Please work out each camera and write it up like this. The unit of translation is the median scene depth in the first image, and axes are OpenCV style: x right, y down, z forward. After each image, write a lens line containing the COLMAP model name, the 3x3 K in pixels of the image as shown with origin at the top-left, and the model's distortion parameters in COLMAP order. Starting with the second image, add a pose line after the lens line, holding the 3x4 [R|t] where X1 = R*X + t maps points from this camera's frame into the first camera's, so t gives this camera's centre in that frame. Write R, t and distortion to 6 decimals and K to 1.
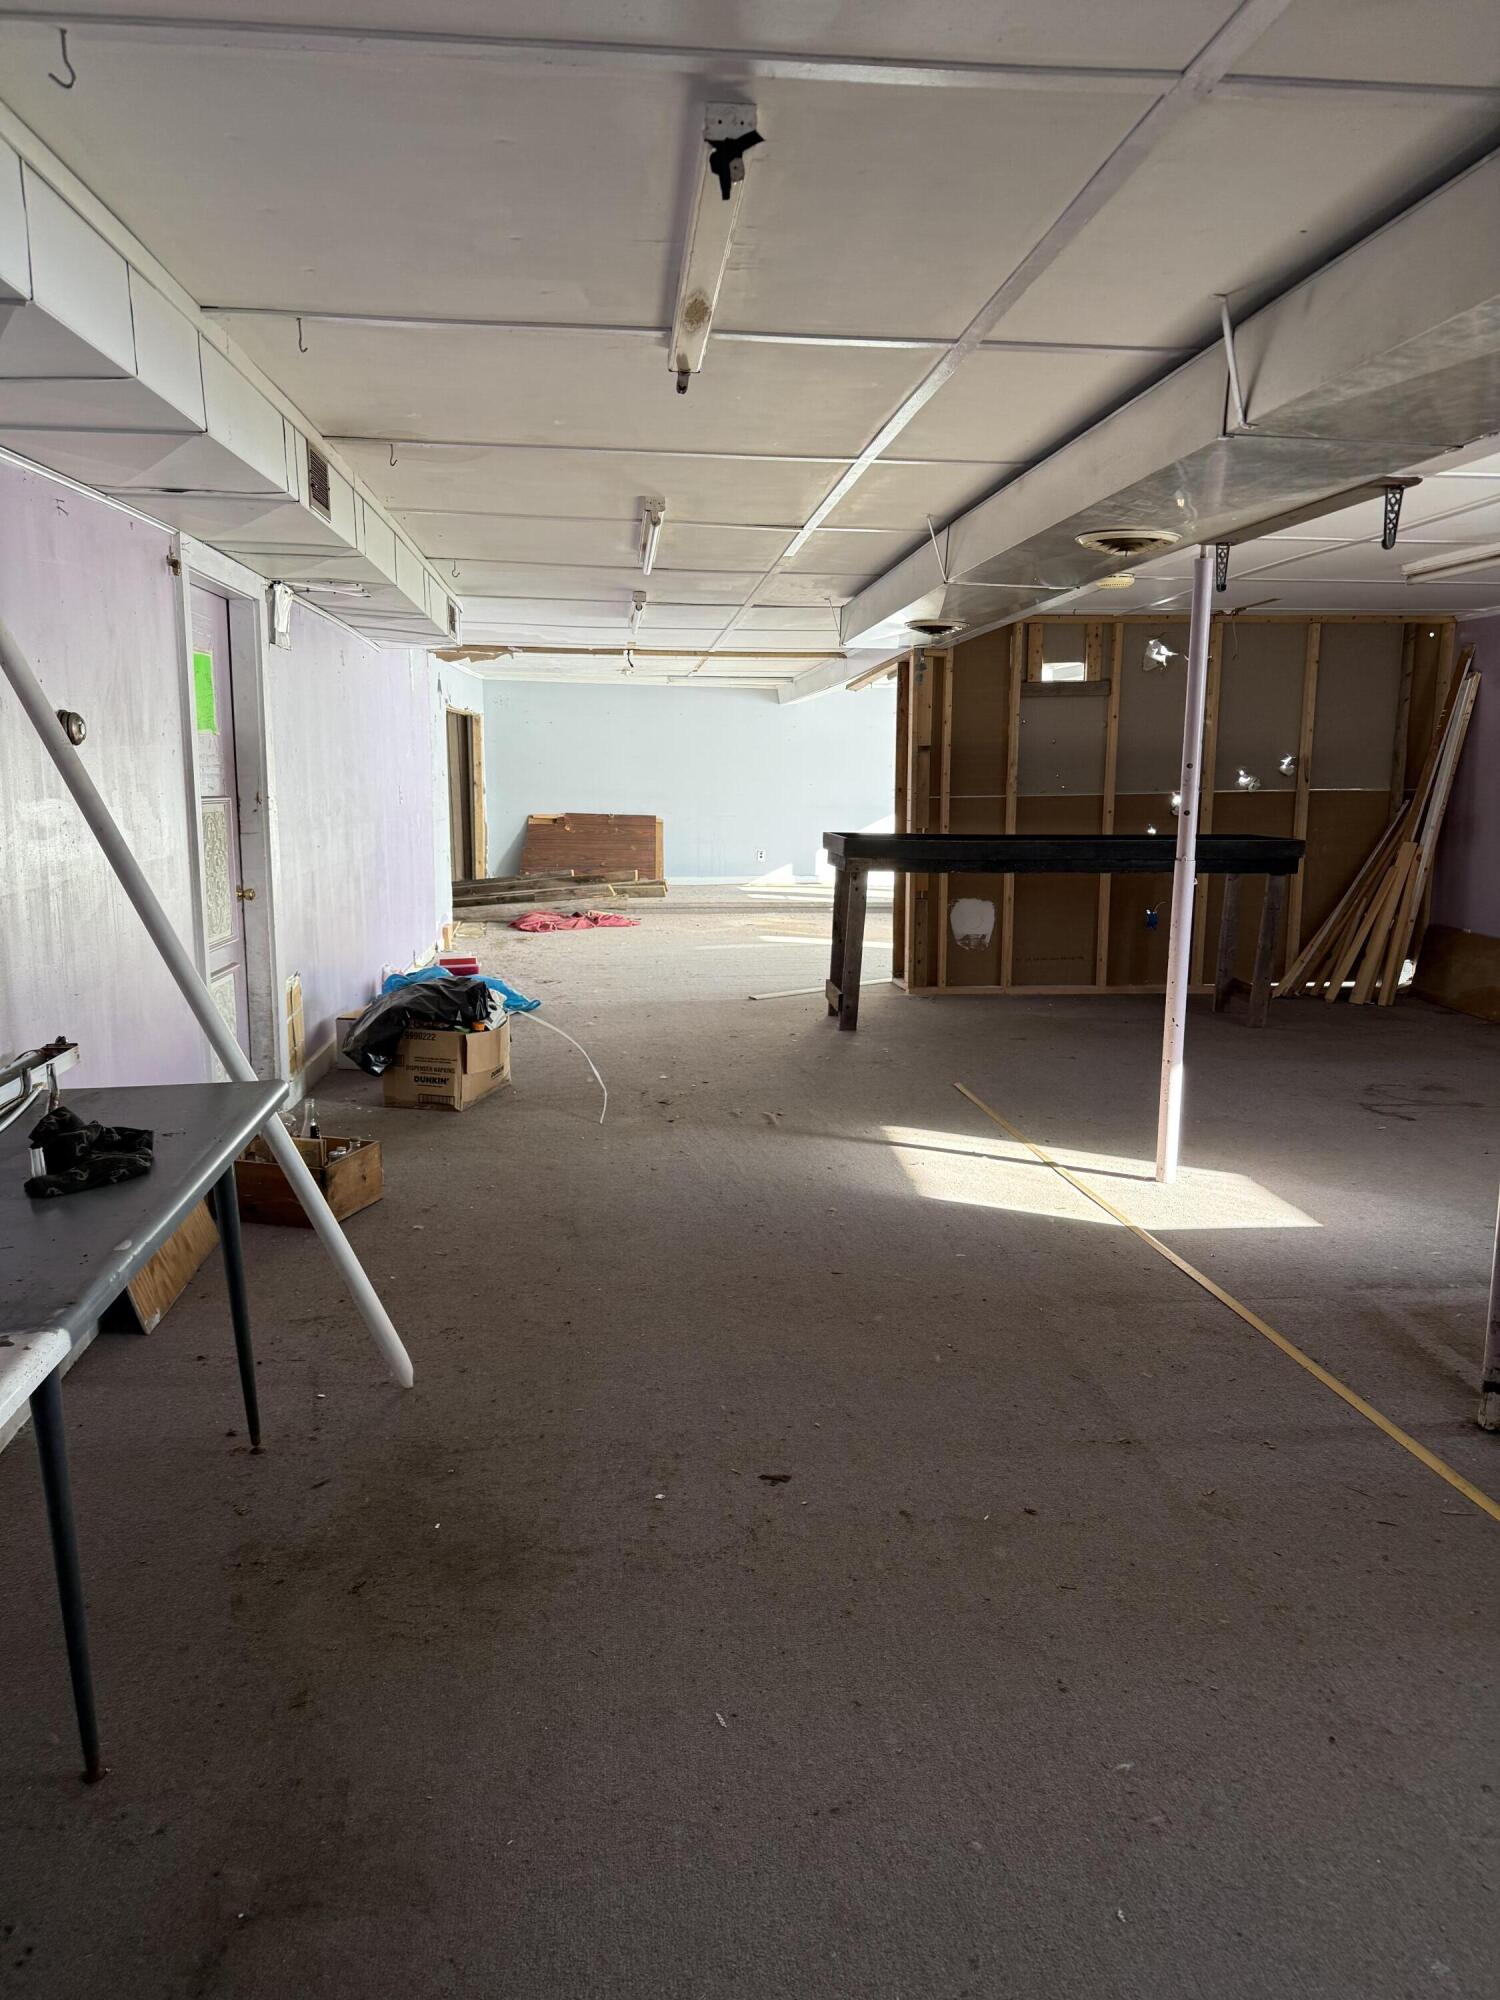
lens RADIAL K [[1420.8, 0, 757.4], [0, 1420.8, 992.8], [0, 0, 1]] dist [0.069522, -0.084852]
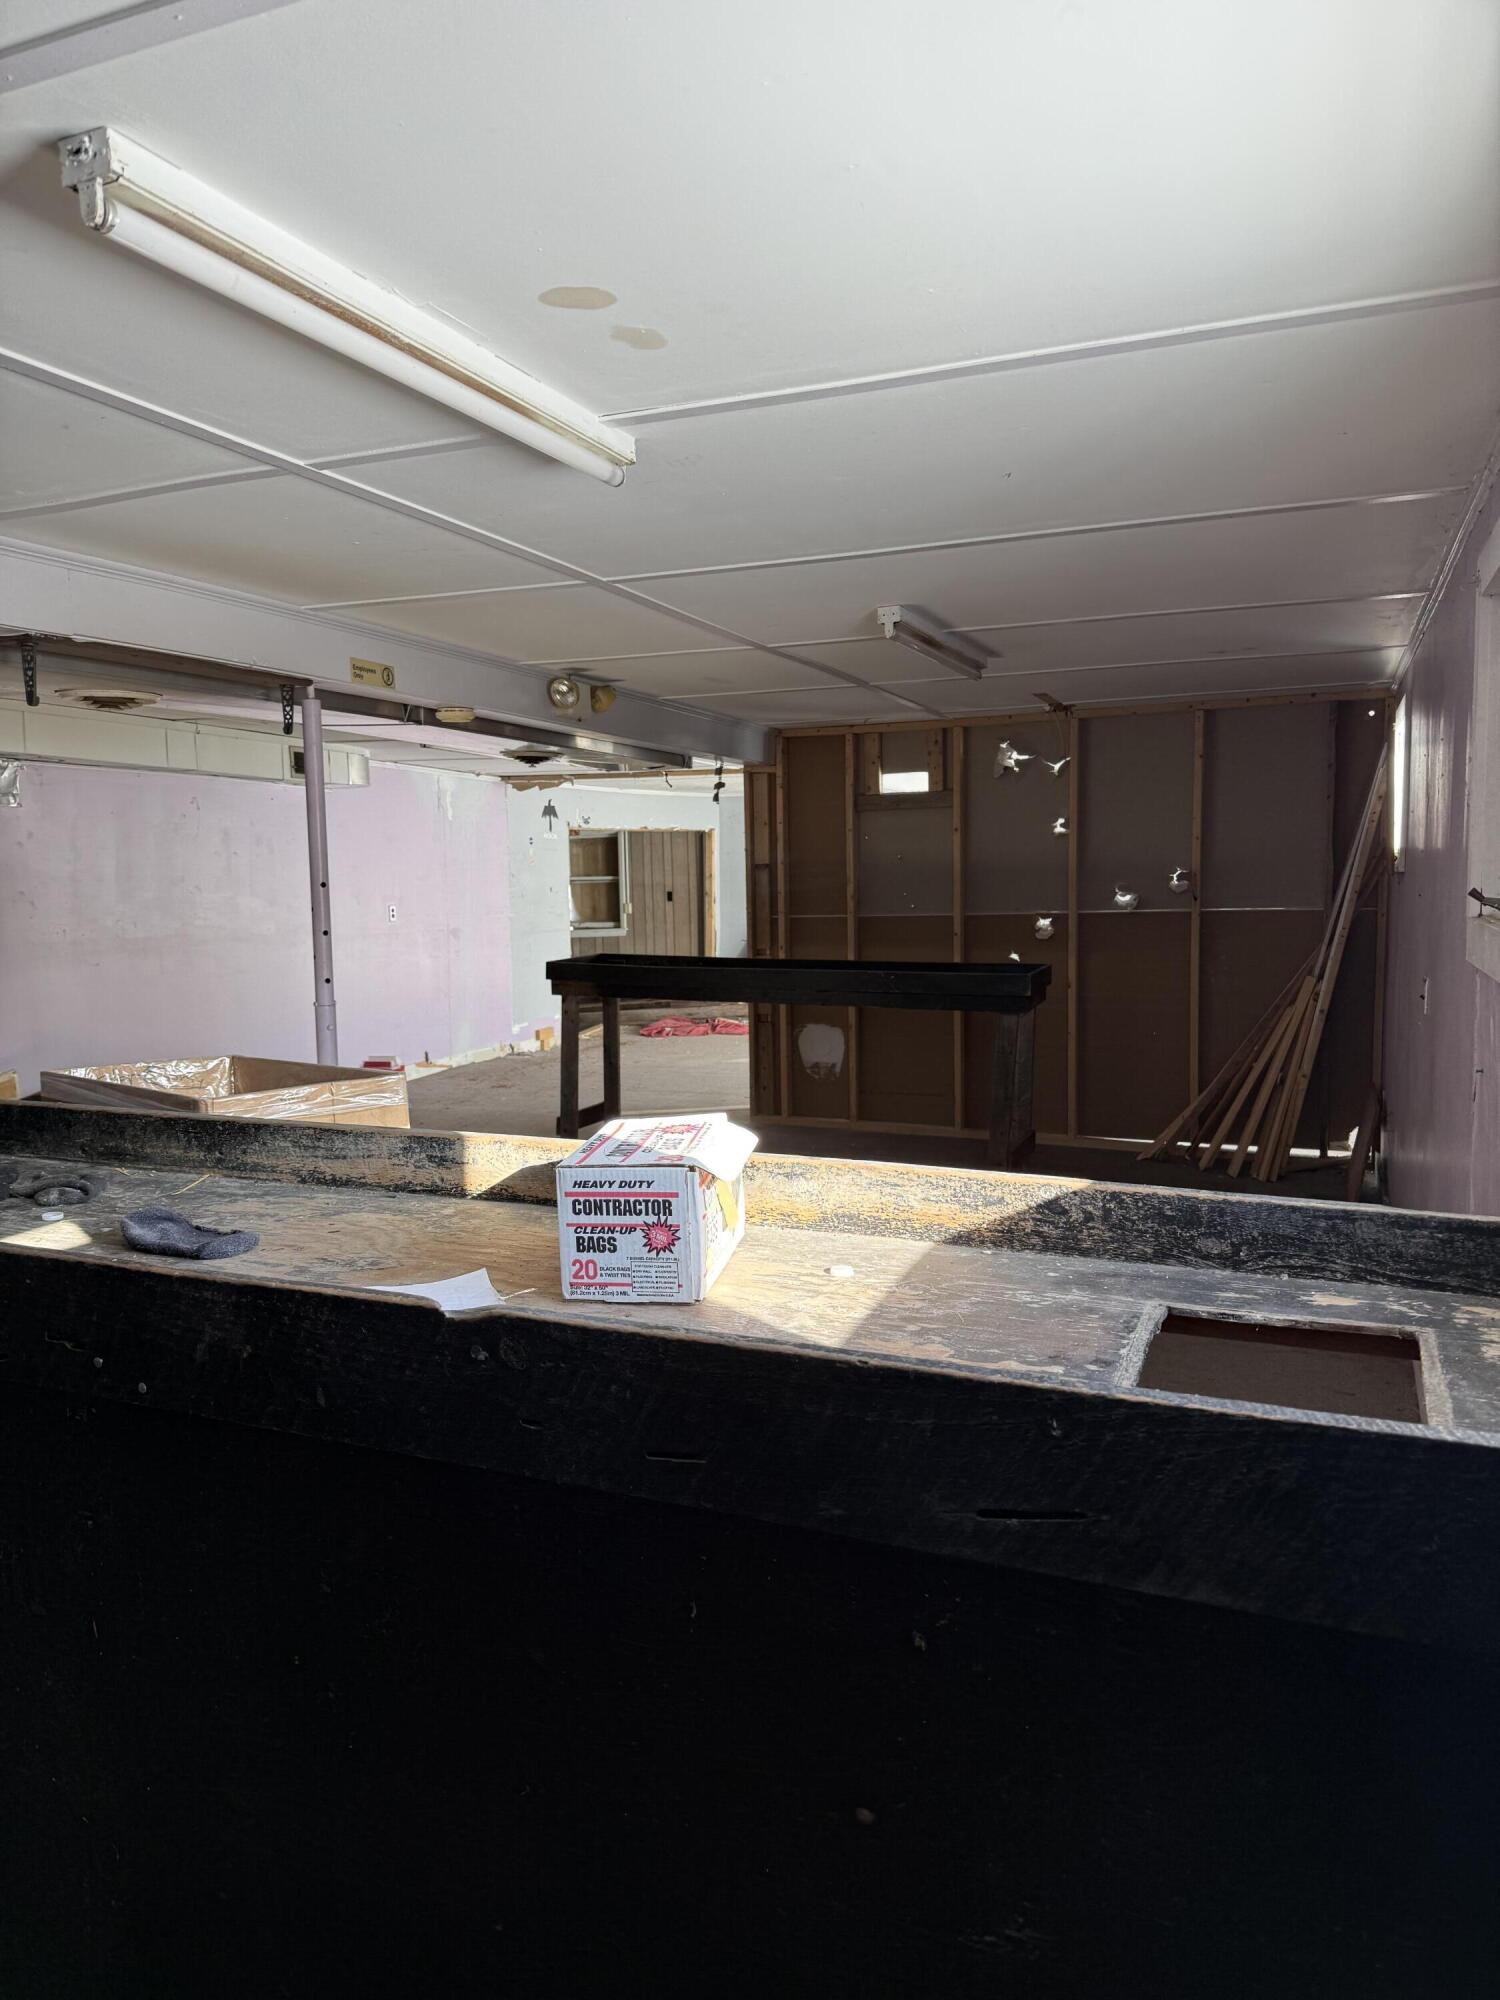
lens RADIAL K [[1420.8, 0, 747.2], [0, 1420.8, 1010.6], [0, 0, 1]] dist [0.069522, -0.084852]
pose [[0.866112, 0.037397, -0.498449, 0.584841], [-0.063449, 0.997356, -0.035421, -0.039339], [0.495807, 0.062304, 0.866195, 0.164348]]
